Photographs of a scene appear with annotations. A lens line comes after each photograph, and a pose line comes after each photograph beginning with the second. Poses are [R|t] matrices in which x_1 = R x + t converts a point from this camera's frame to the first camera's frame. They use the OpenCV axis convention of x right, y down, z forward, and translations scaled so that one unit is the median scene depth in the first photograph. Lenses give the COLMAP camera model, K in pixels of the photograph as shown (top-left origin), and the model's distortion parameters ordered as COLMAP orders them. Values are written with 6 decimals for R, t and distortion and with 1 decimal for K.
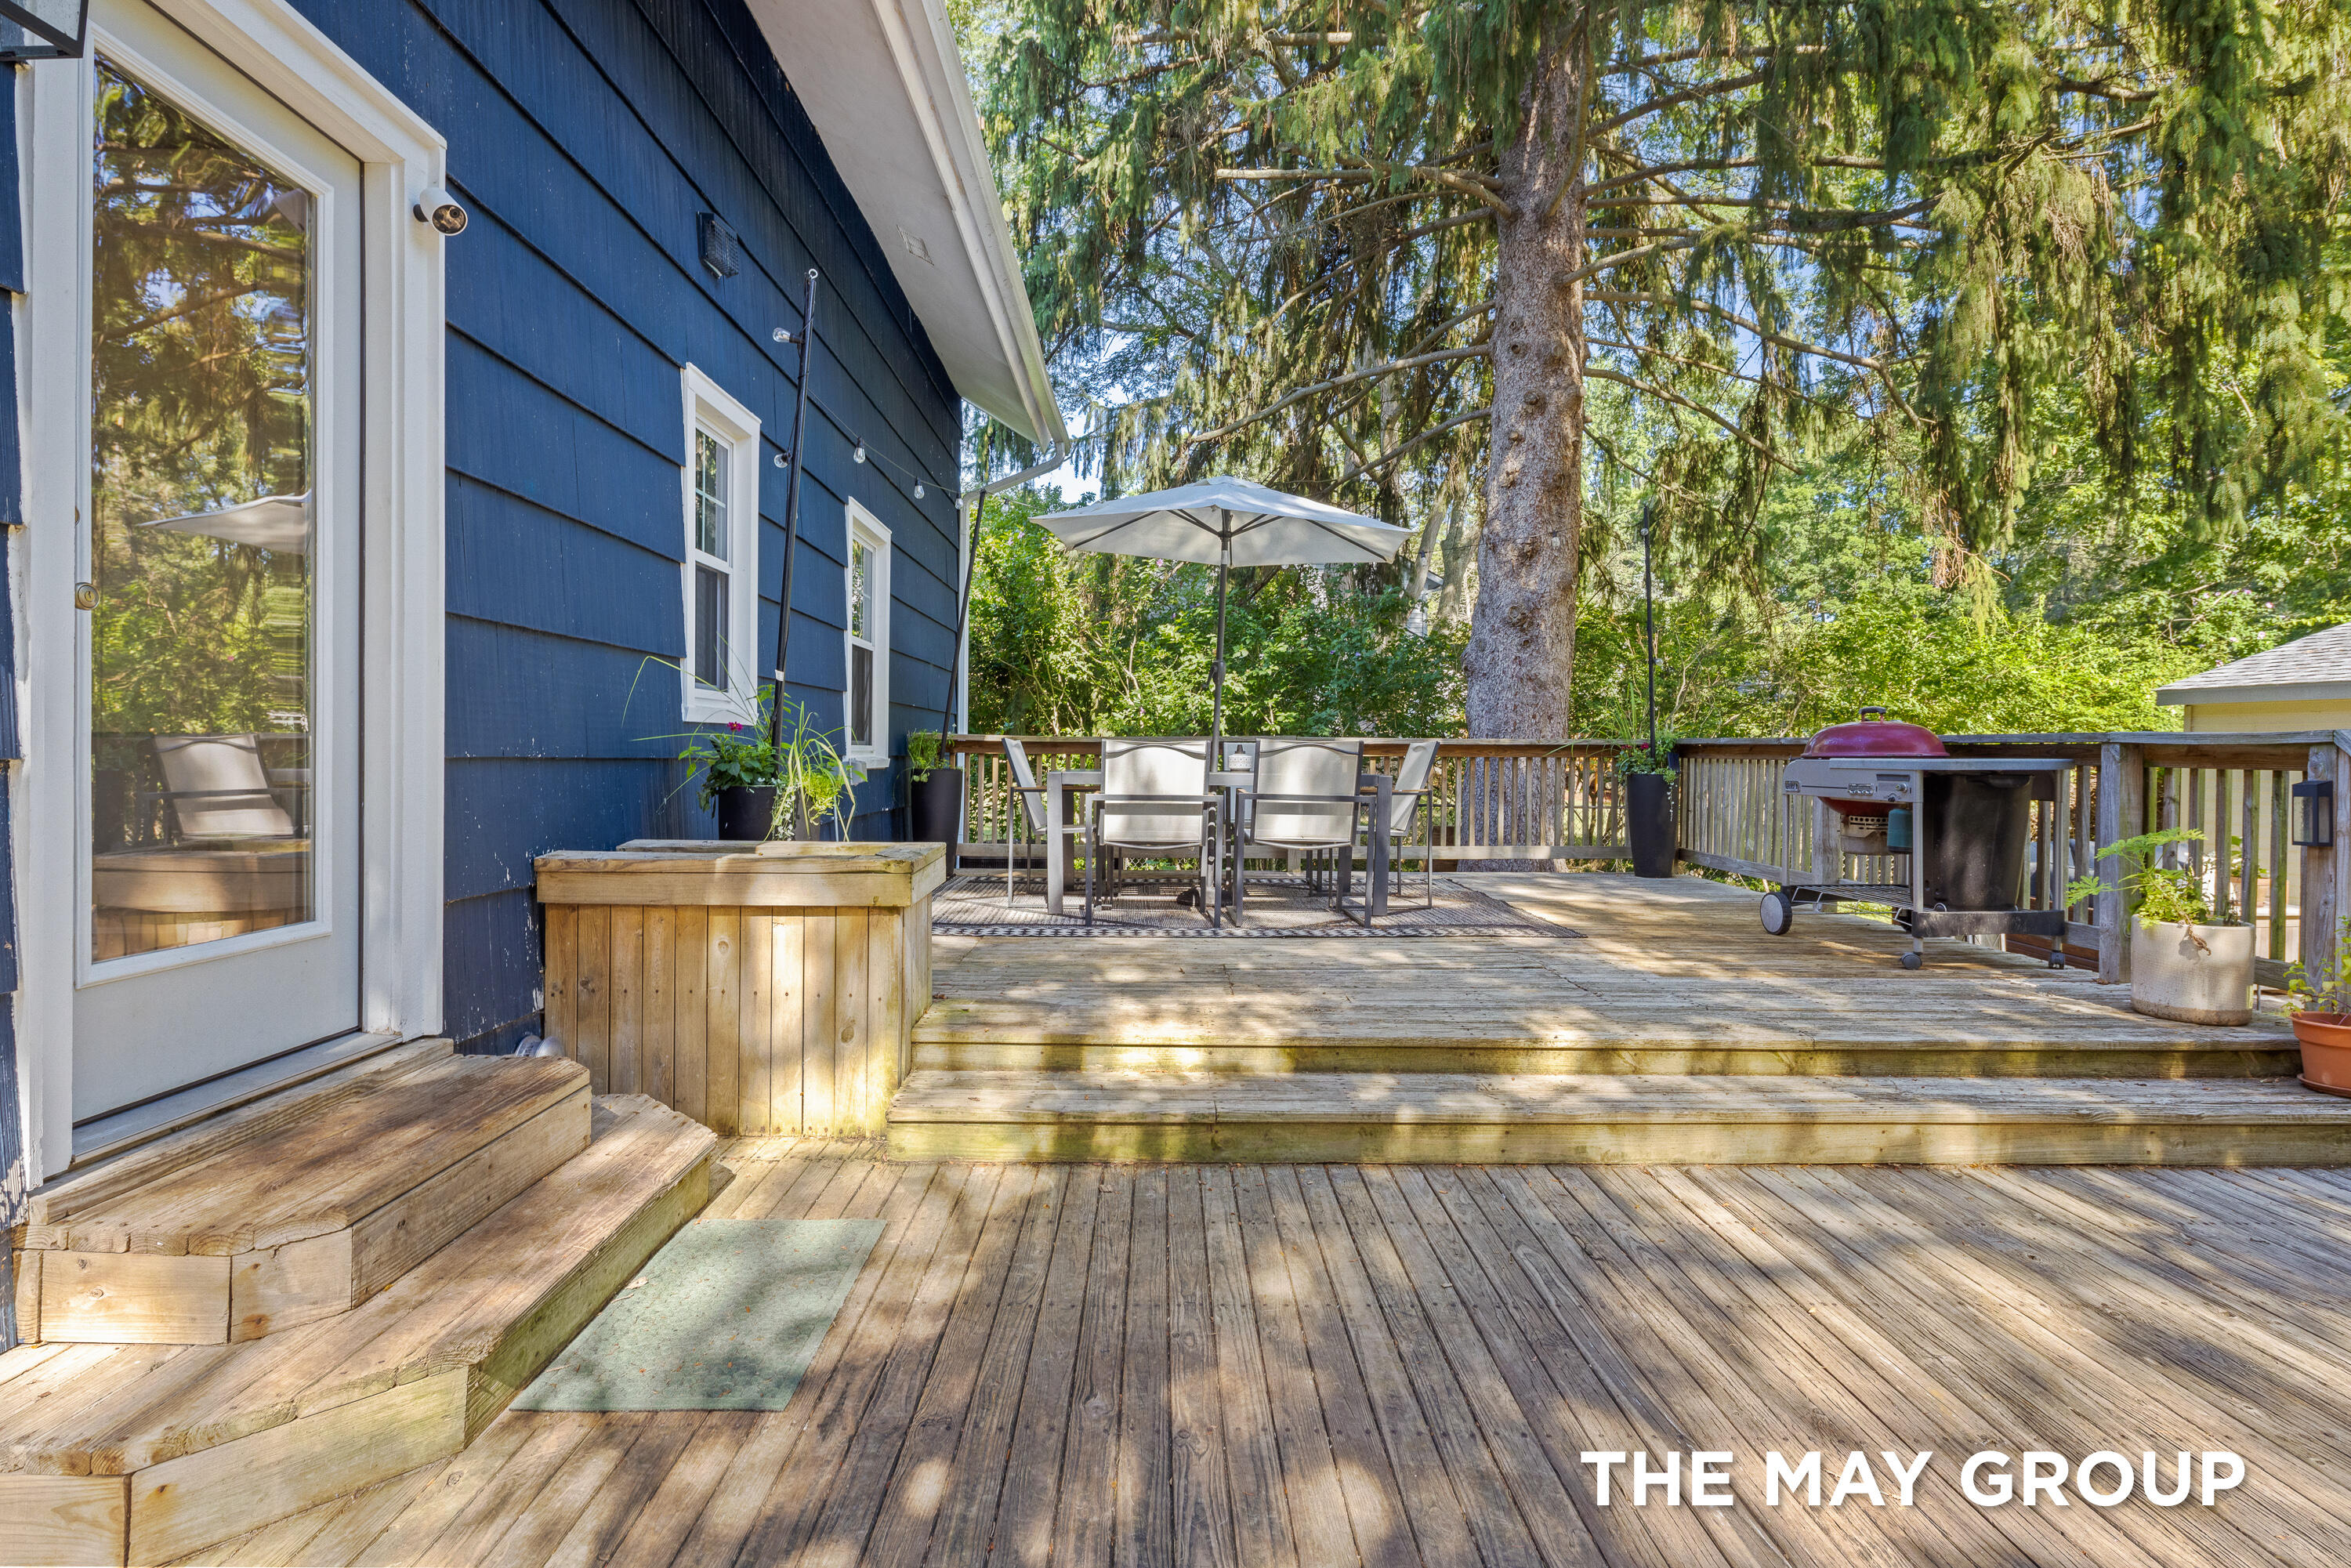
lens RADIAL K [[1154.4, 0, 1170.7], [0, 1154.4, 760.8], [0, 0, 1]] dist [-0.001435, -0.000435]
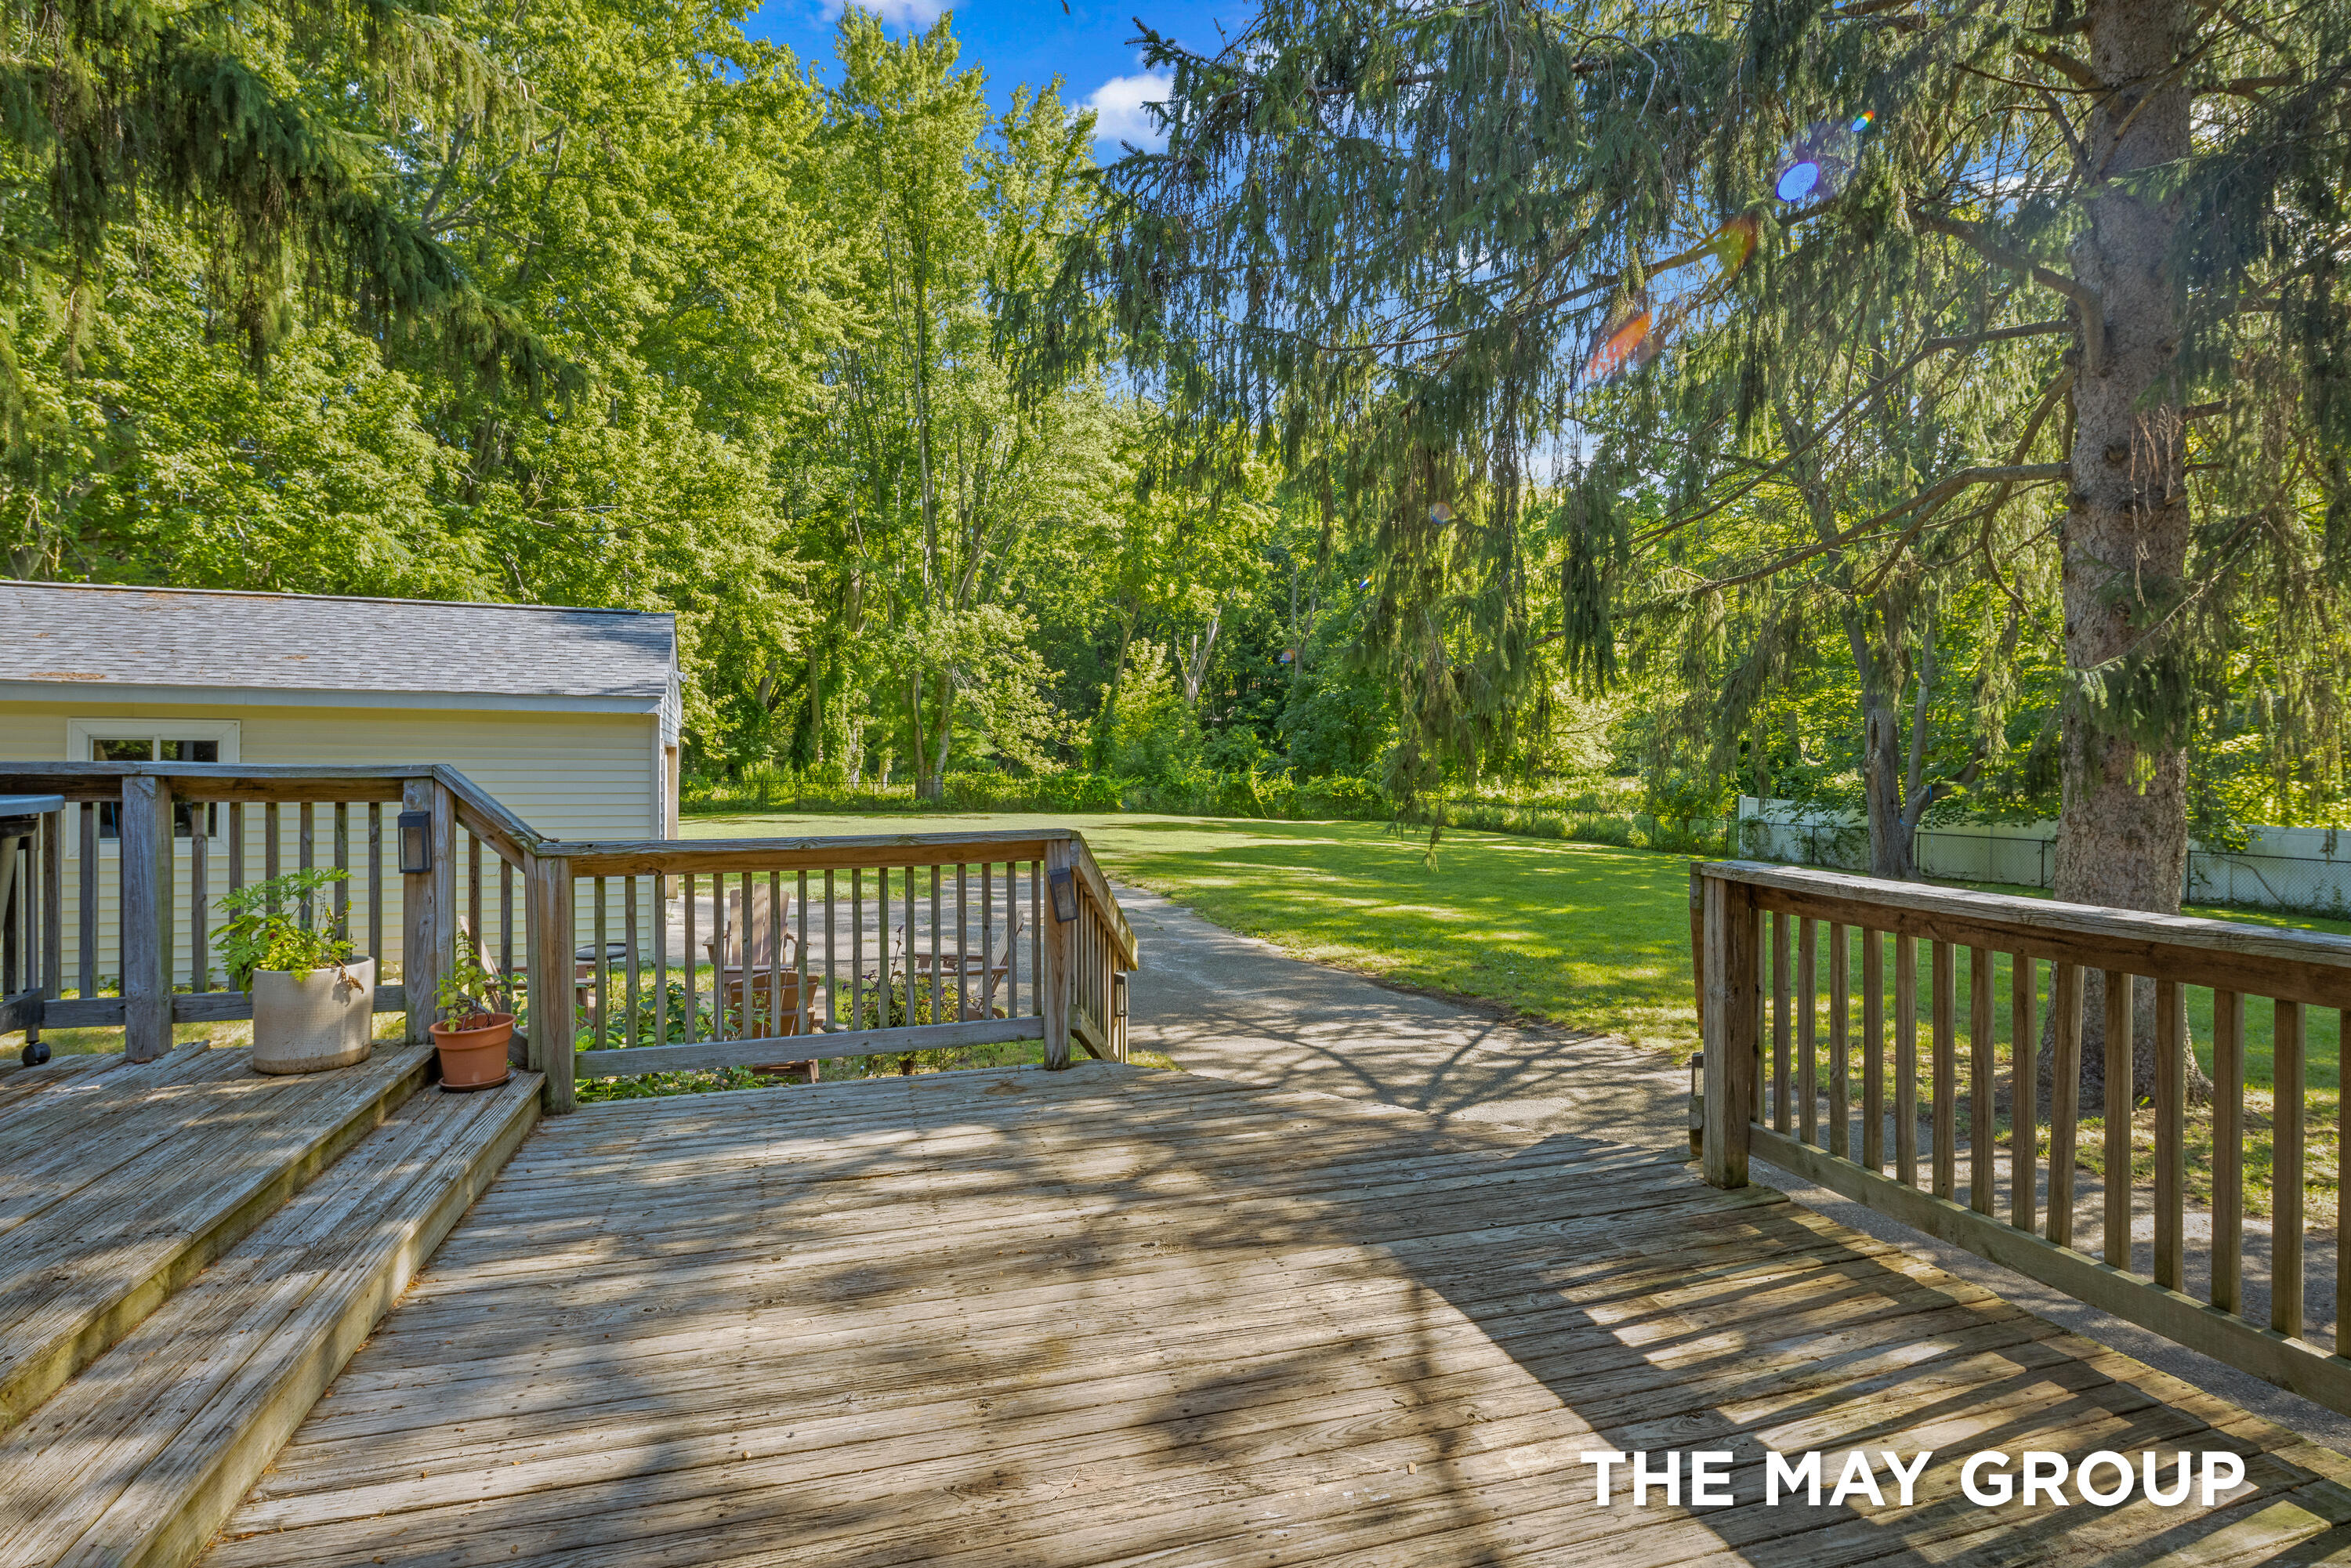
lens RADIAL K [[1154.4, 0, 1175.5], [0, 1154.4, 779.2], [0, 0, 1]] dist [-0.001435, -0.000435]
pose [[-0.283069, -0.014563, 0.958989, -0.190120], [0.004104, 0.999857, 0.016395, -0.022217], [-0.959091, 0.008576, -0.282969, 0.484429]]
